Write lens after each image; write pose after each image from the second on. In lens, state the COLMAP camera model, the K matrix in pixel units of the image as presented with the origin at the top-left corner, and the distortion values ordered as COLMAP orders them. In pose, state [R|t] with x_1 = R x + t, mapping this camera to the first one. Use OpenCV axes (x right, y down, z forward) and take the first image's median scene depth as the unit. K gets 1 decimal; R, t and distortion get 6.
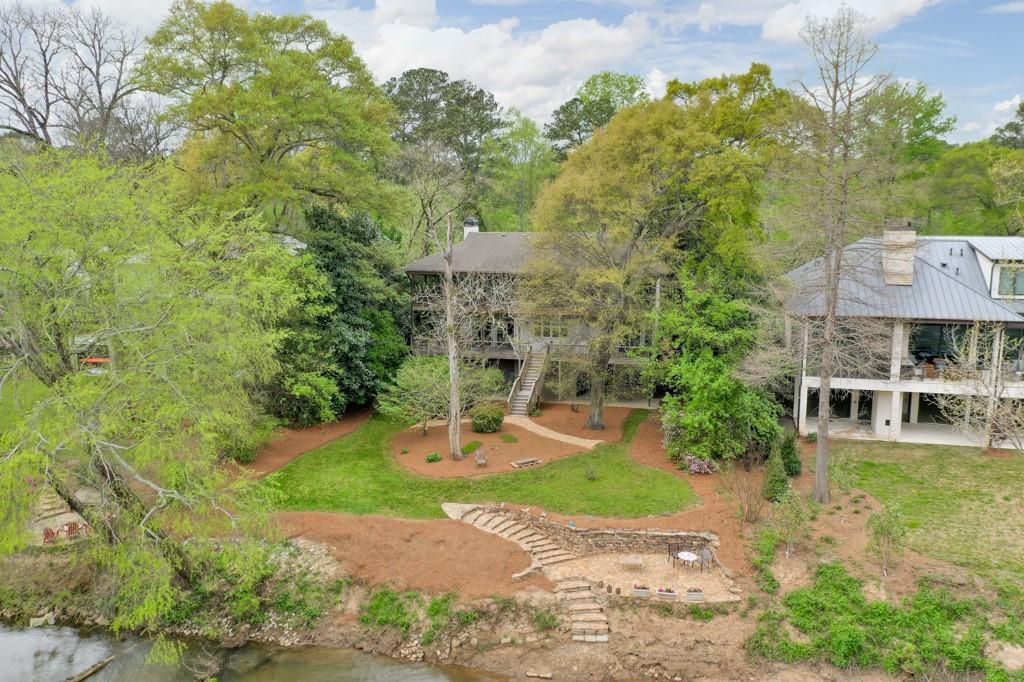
lens RADIAL K [[792.6, 0, 512.0], [0, 792.6, 341.0], [0, 0, 1]] dist [-0.021543, -0.004817]
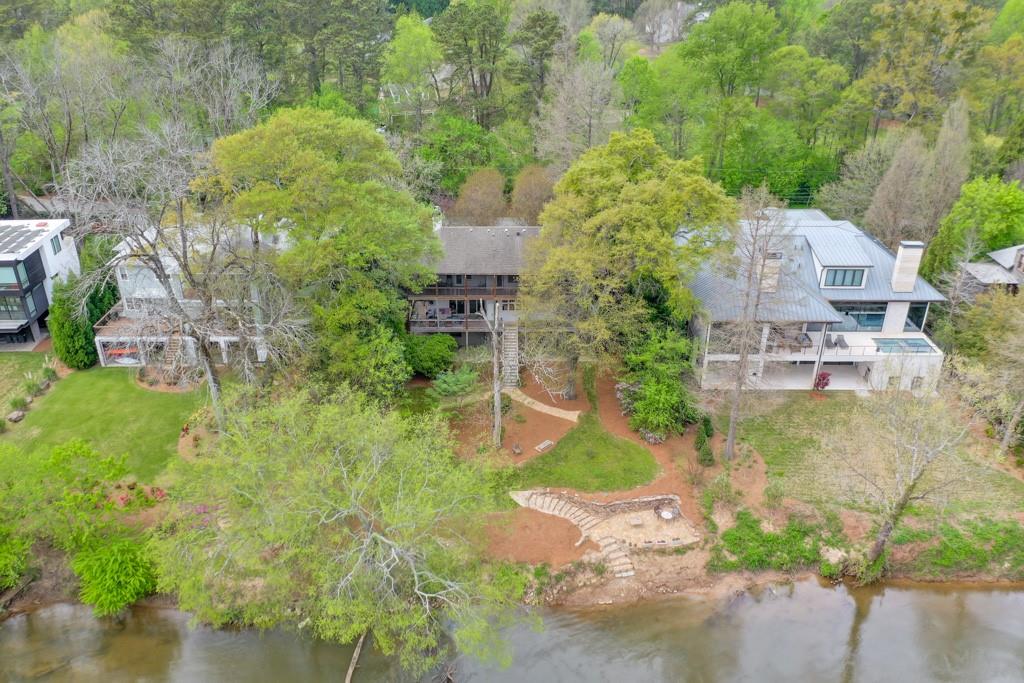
lens RADIAL K [[792.6, 0, 512.0], [0, 792.6, 341.5], [0, 0, 1]] dist [-0.021543, -0.004817]
pose [[0.967261, -0.112037, 0.227714, -0.490243], [0.036075, 0.948866, 0.313612, -0.689295], [-0.251206, -0.295130, 0.921843, -0.436336]]
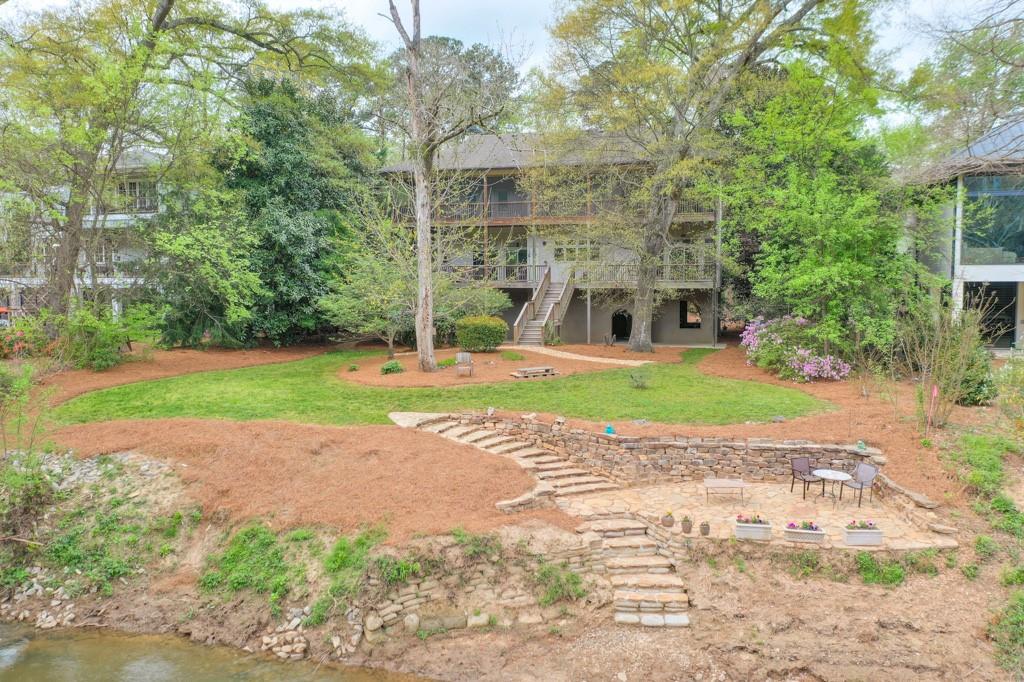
lens RADIAL K [[794.5, 0, 512.0], [0, 794.5, 341.0], [0, 0, 1]] dist [-0.015067, -0.002060]
pose [[0.999303, 0.001491, -0.037309, 0.030602], [-0.004413, 0.996917, -0.078341, 0.238554], [0.037077, 0.078451, 0.996228, 0.486543]]
